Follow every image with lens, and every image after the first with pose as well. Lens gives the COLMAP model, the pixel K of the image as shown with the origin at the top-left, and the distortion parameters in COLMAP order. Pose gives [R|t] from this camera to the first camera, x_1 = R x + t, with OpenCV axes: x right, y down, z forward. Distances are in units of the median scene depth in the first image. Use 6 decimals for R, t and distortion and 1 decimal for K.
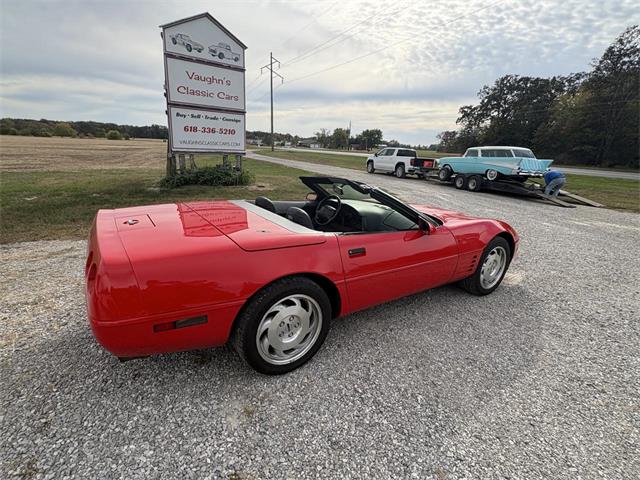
lens RADIAL K [[320.8, 0, 319.1], [0, 320.8, 240.0], [0, 0, 1]] dist [0.000329, -0.000267]
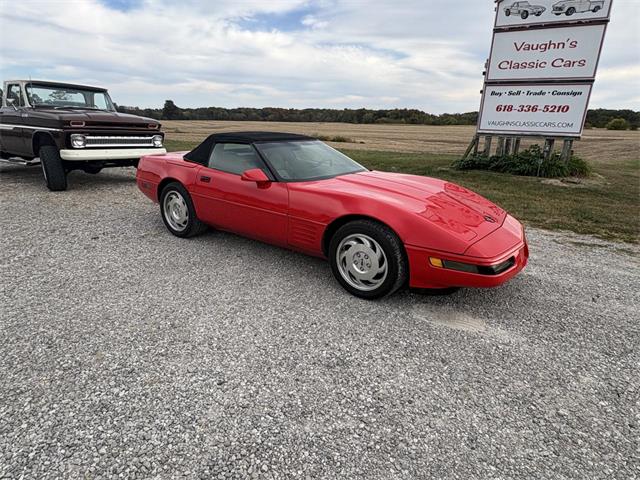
lens RADIAL K [[372.6, 0, 317.6], [0, 372.6, 243.1], [0, 0, 1]] dist [-0.000959, 0.001123]
pose [[0.342305, 0.262779, -0.902095, 0.256404], [-0.272283, 0.946640, 0.172436, -0.015955], [0.899272, 0.186600, 0.395590, 0.109401]]
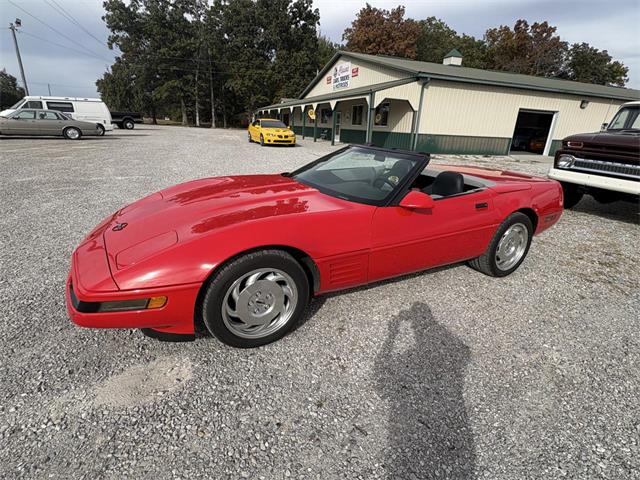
lens RADIAL K [[320.2, 0, 319.9], [0, 320.2, 242.4], [0, 0, 1]] dist [0.002057, -0.001652]
pose [[-0.991618, -0.117051, 0.054715, 0.028885], [-0.061172, 0.798302, 0.599143, -0.095369], [-0.113810, 0.590774, -0.798770, 0.353931]]
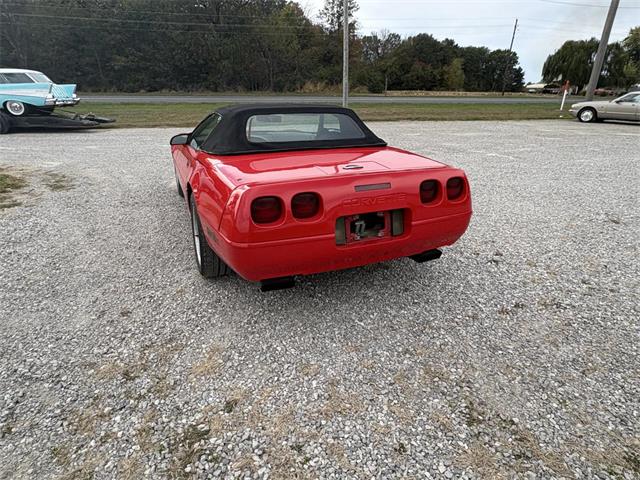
lens RADIAL K [[373.0, 0, 316.4], [0, 373.0, 239.6], [0, 0, 1]] dist [-0.000963, 0.000313]
pose [[0.181718, -0.410863, 0.893404, -0.205183], [0.272535, 0.893983, 0.355696, -0.034888], [-0.944830, 0.178847, 0.274427, 0.107375]]
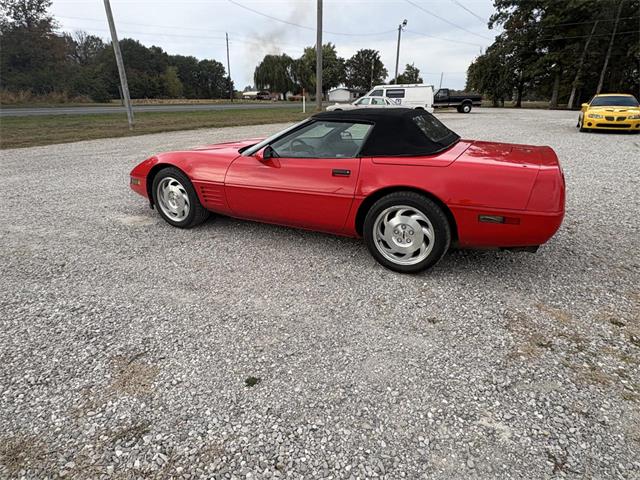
lens RADIAL K [[372.6, 0, 317.6], [0, 372.6, 243.1], [0, 0, 1]] dist [-0.000959, 0.001123]
pose [[-0.485980, -0.360263, 0.796263, -0.183228], [0.224034, 0.829292, 0.511941, -0.084554], [-0.844768, 0.427183, -0.322308, 0.288754]]
